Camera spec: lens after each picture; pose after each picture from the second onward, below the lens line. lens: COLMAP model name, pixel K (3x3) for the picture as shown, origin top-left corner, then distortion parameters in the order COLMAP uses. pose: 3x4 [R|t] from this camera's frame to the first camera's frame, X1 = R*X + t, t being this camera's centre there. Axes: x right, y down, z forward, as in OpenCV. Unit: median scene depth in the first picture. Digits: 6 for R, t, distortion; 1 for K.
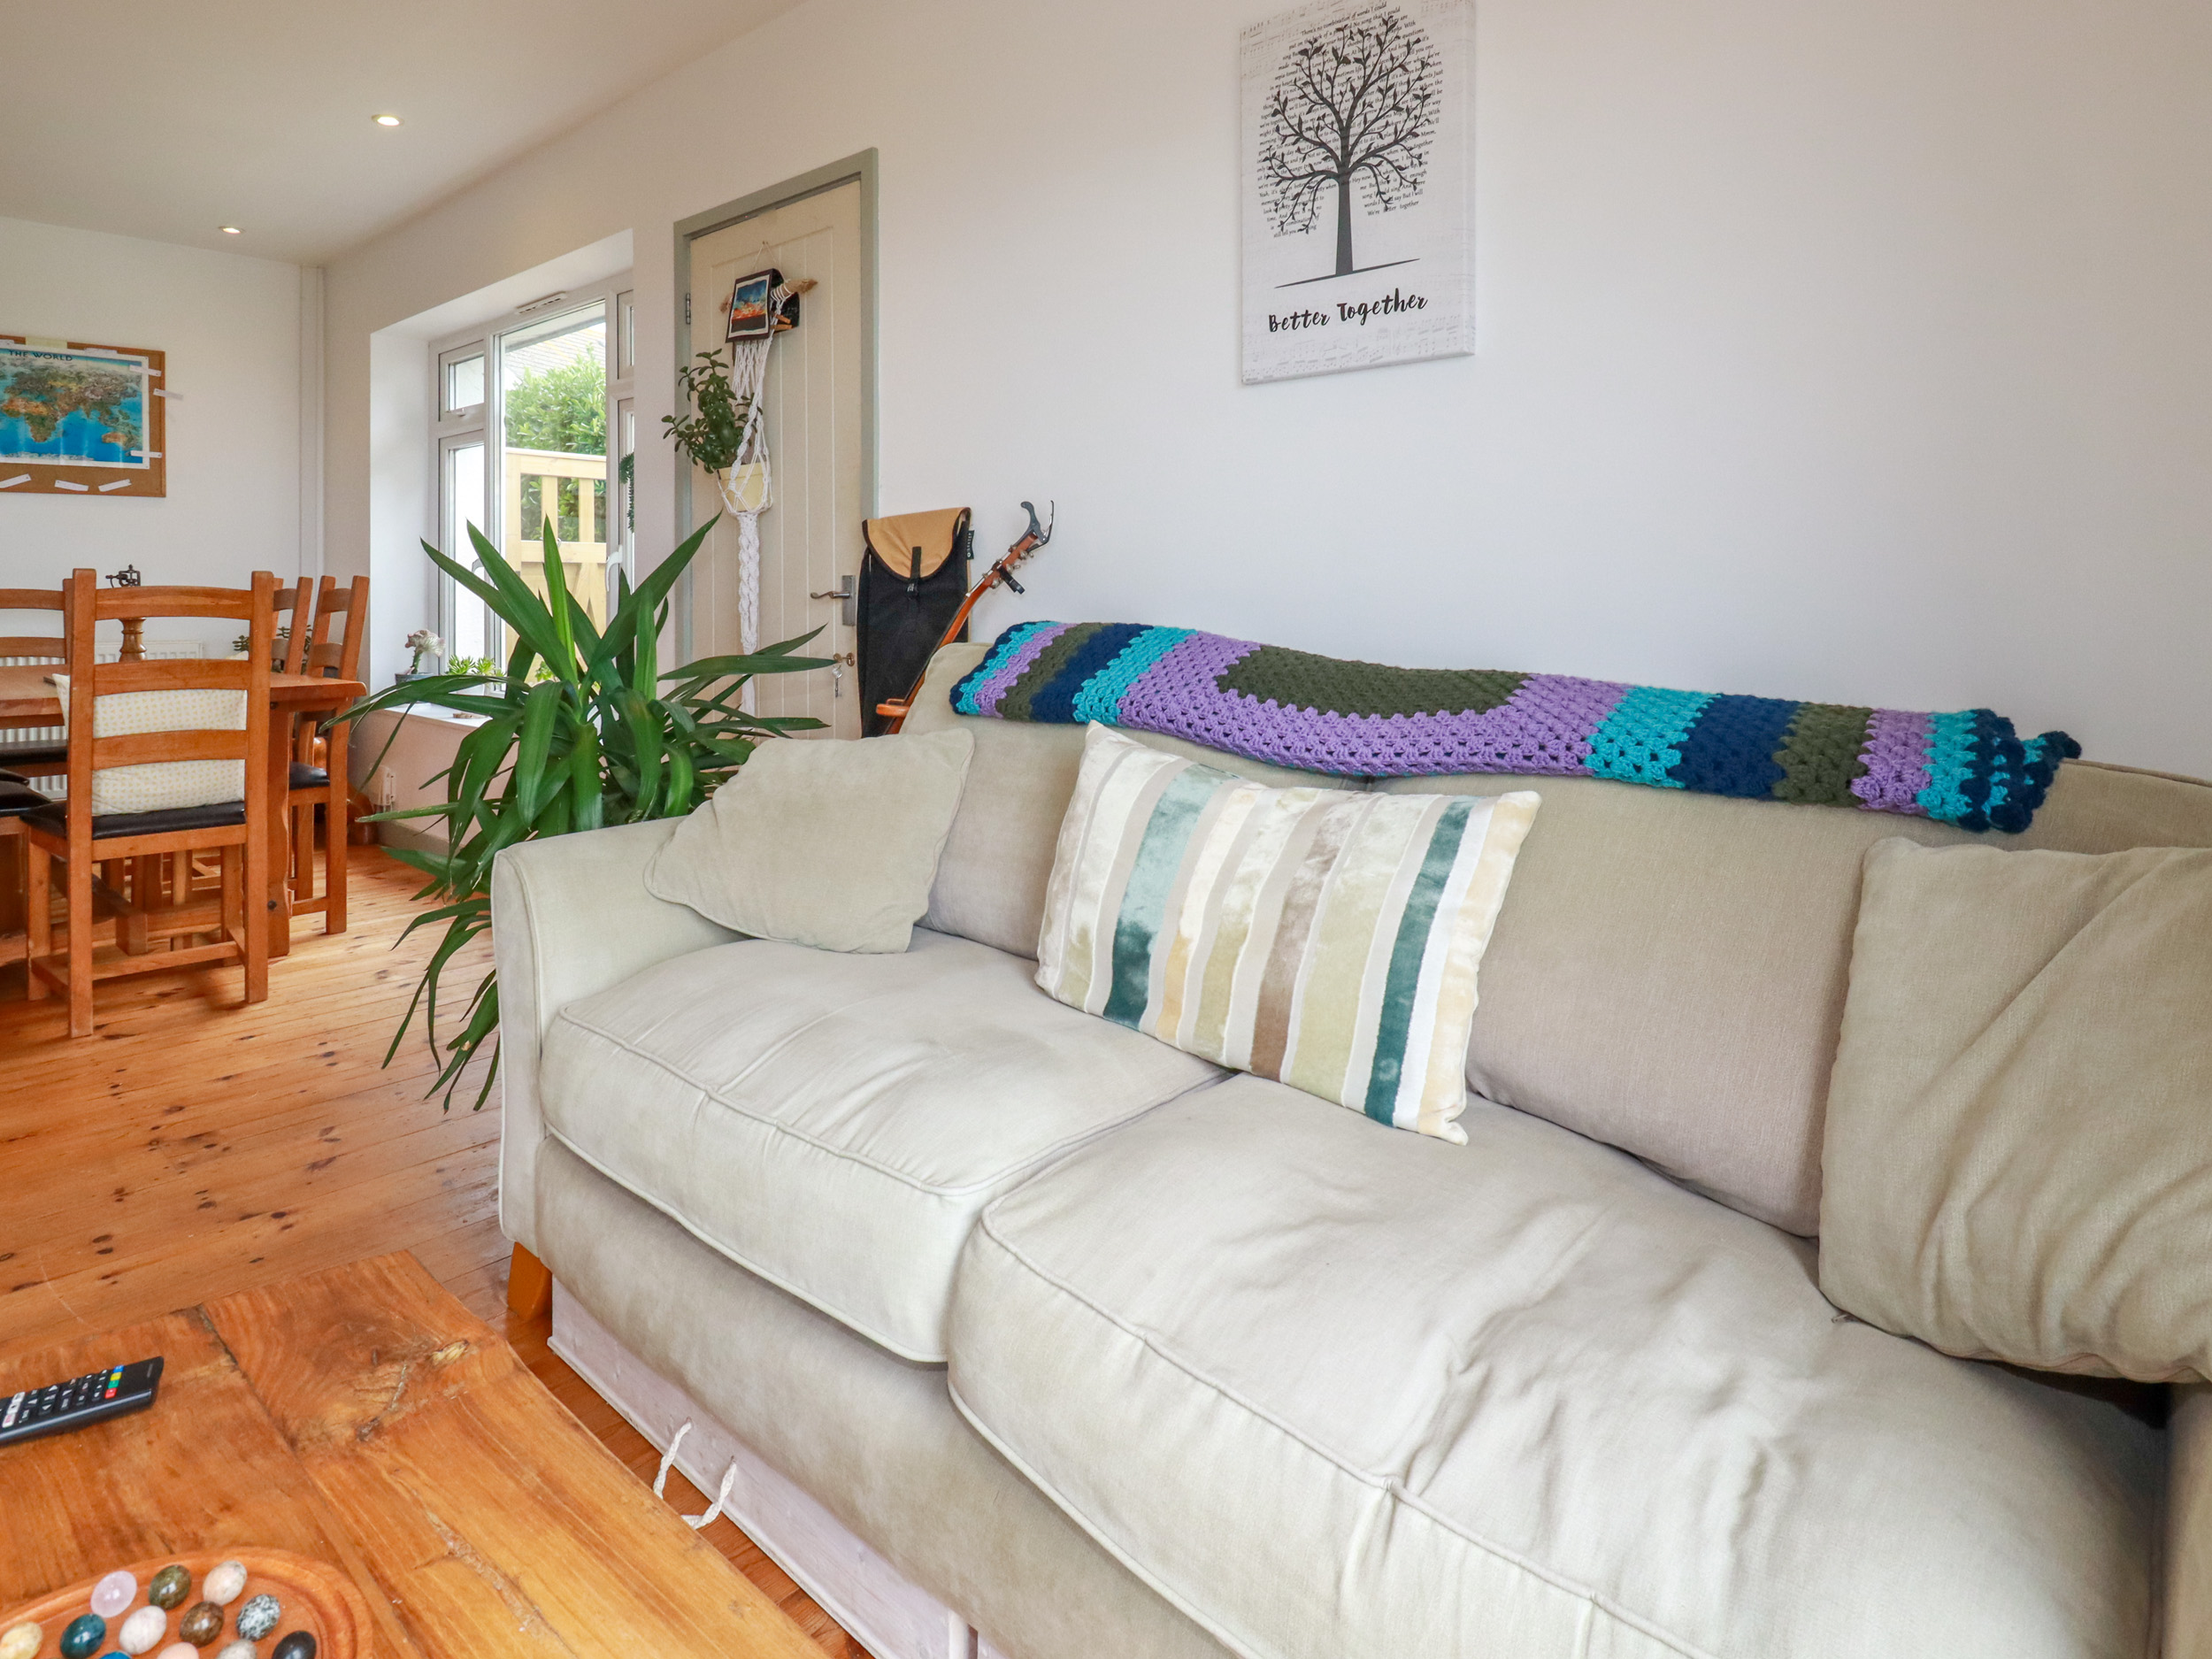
lens RADIAL K [[1163.1, 0, 1059.8], [0, 1163.1, 602.1], [0, 0, 1]] dist [-0.005601, -0.009765]
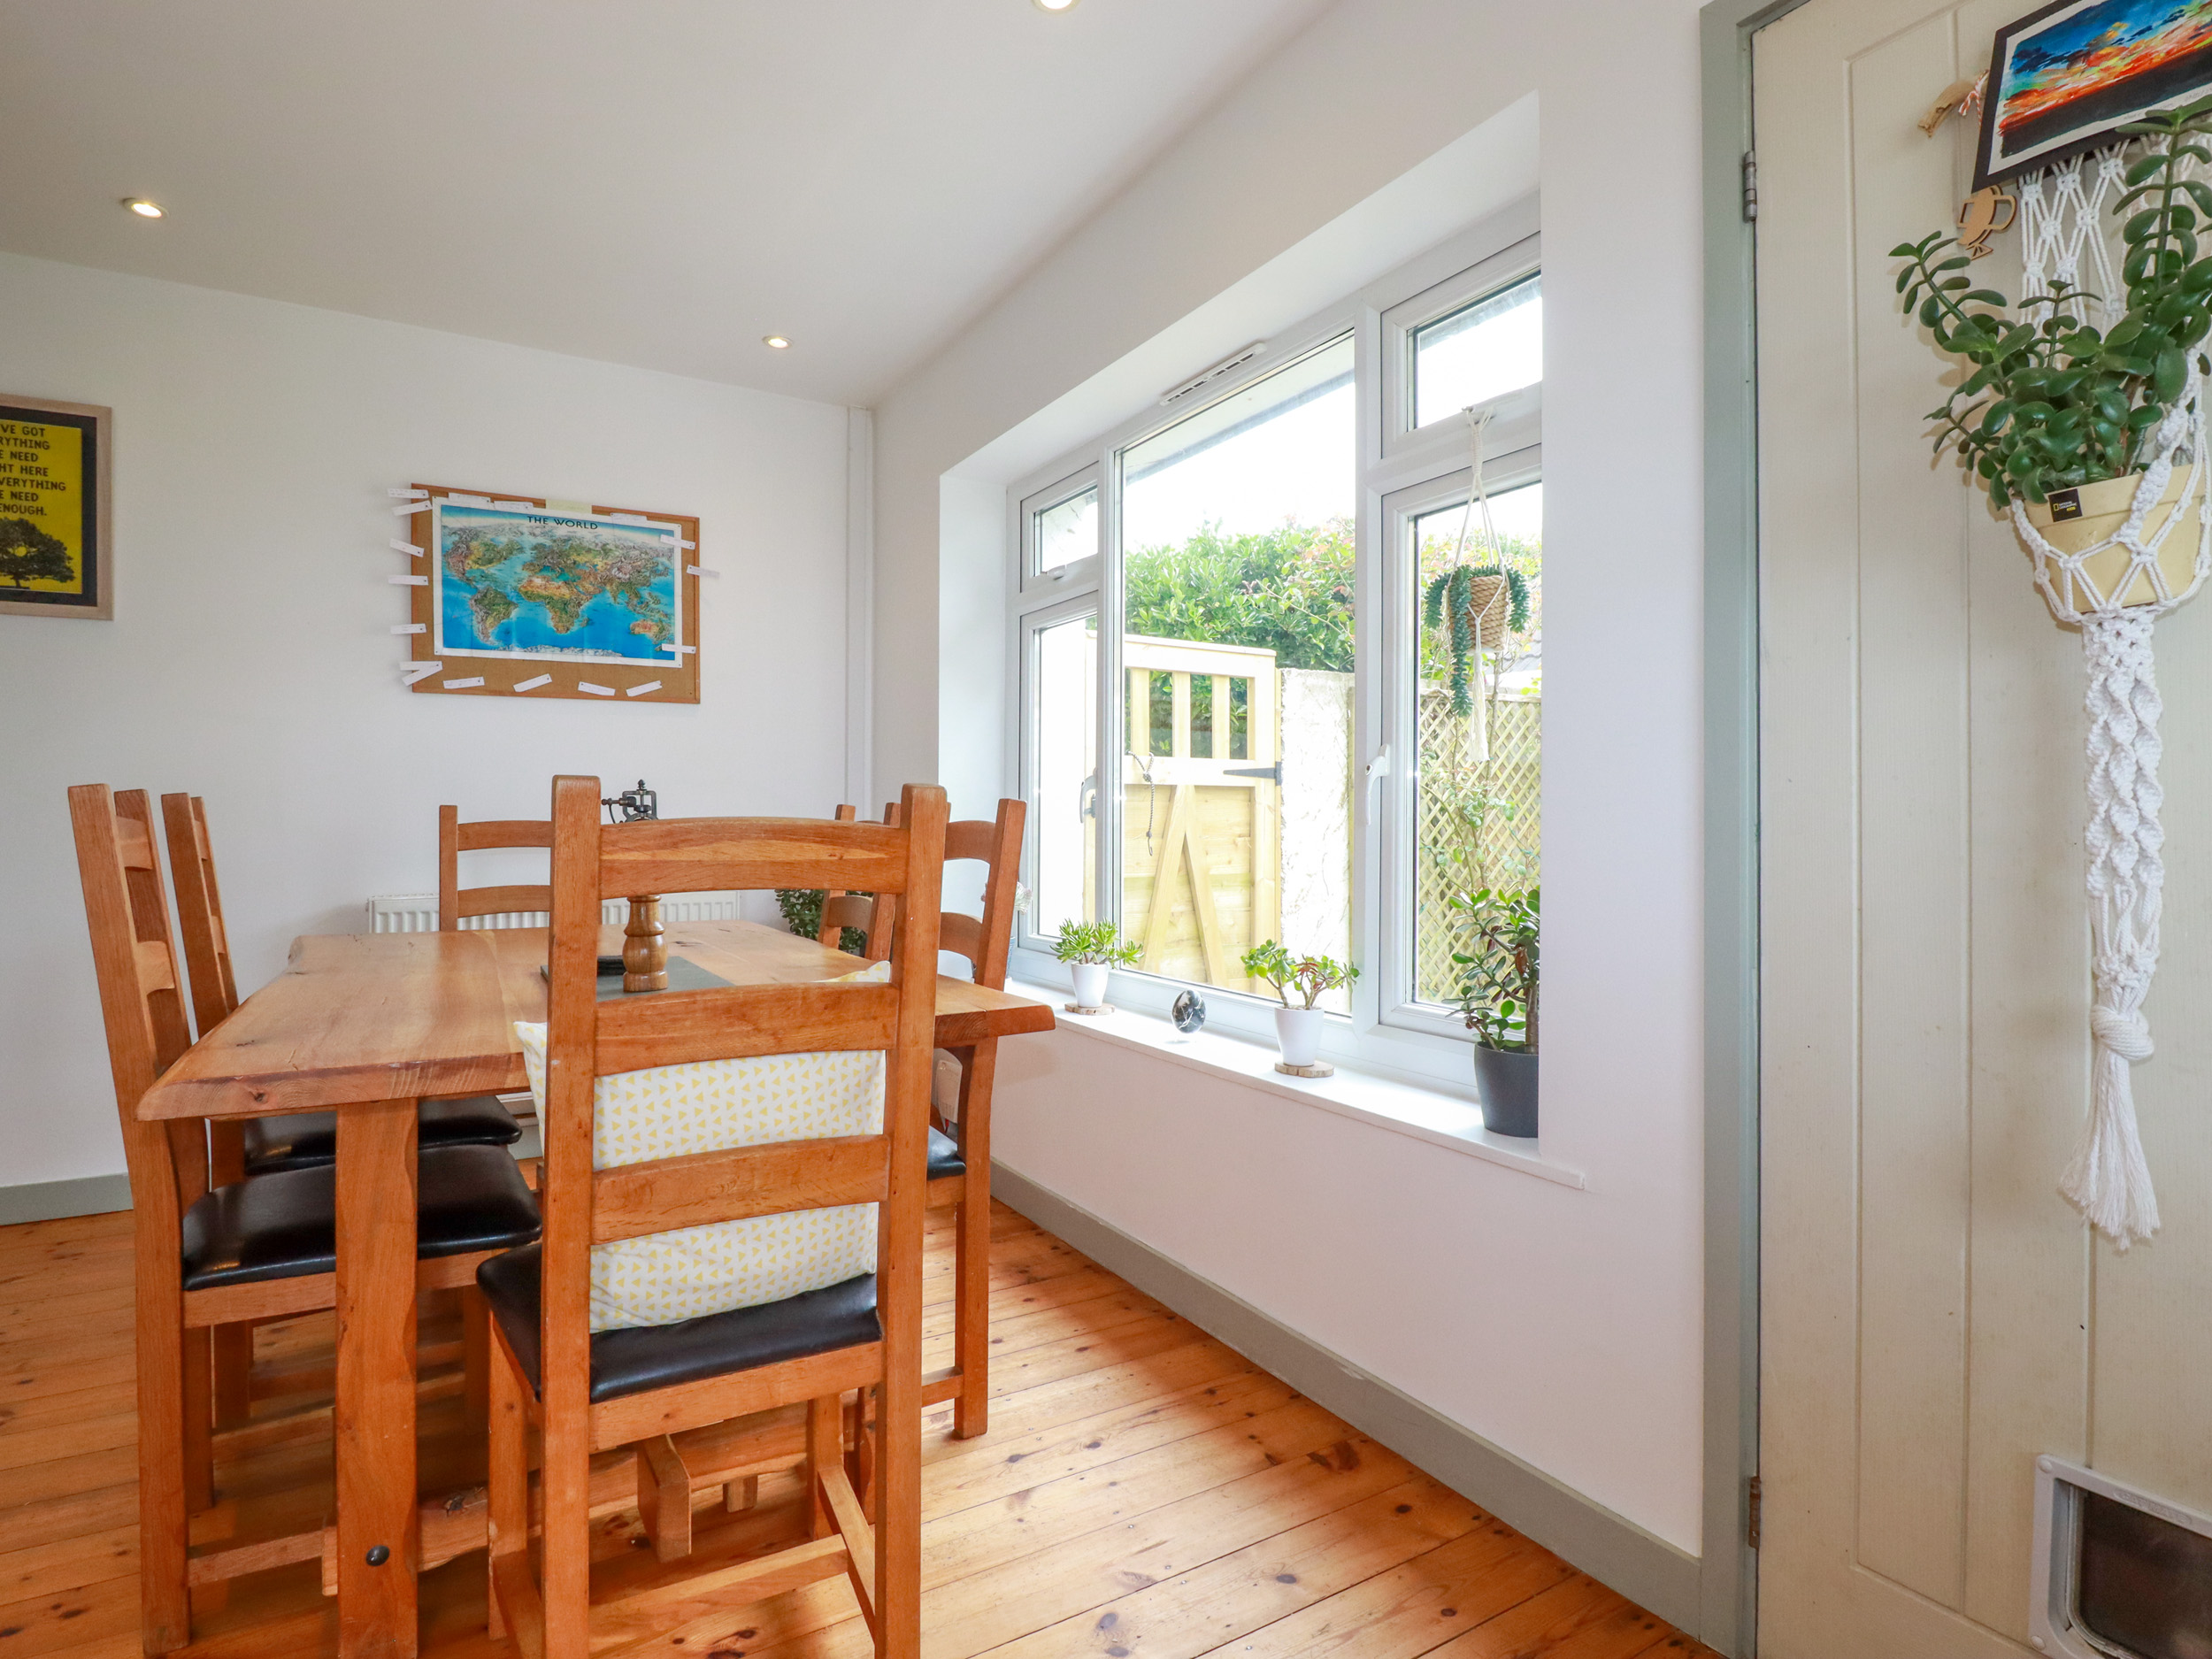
lens RADIAL K [[1163.1, 0, 1123.1], [0, 1163.1, 815.7], [0, 0, 1]] dist [-0.005601, -0.009765]
pose [[0.956555, -0.002731, -0.291540, -0.294813], [-0.001420, 0.999901, -0.014023, -0.005230], [0.291549, 0.013827, 0.956456, 0.361758]]
